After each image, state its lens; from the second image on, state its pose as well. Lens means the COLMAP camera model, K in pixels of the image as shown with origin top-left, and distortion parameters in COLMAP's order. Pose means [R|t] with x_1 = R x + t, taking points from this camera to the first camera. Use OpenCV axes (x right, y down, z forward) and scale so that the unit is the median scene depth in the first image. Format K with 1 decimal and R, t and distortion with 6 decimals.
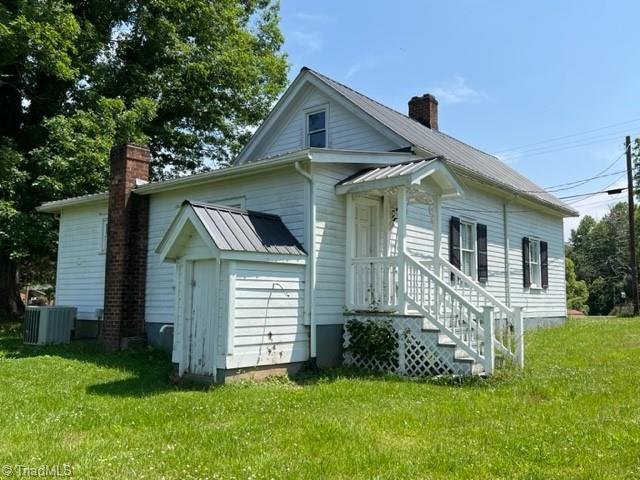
lens RADIAL K [[587.9, 0, 322.3], [0, 587.9, 235.4], [0, 0, 1]] dist [-0.006291, 0.000000]
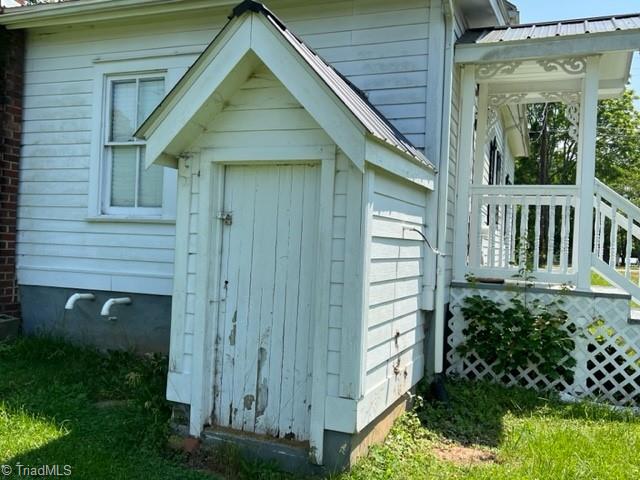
lens RADIAL K [[587.9, 0, 318.2], [0, 587.9, 246.3], [0, 0, 1]] dist [-0.006291, 0.000000]
pose [[0.943629, 0.032226, 0.329433, -0.290744], [-0.073737, 0.990706, 0.114300, 0.047356], [-0.322688, -0.132148, 0.937235, 0.569210]]
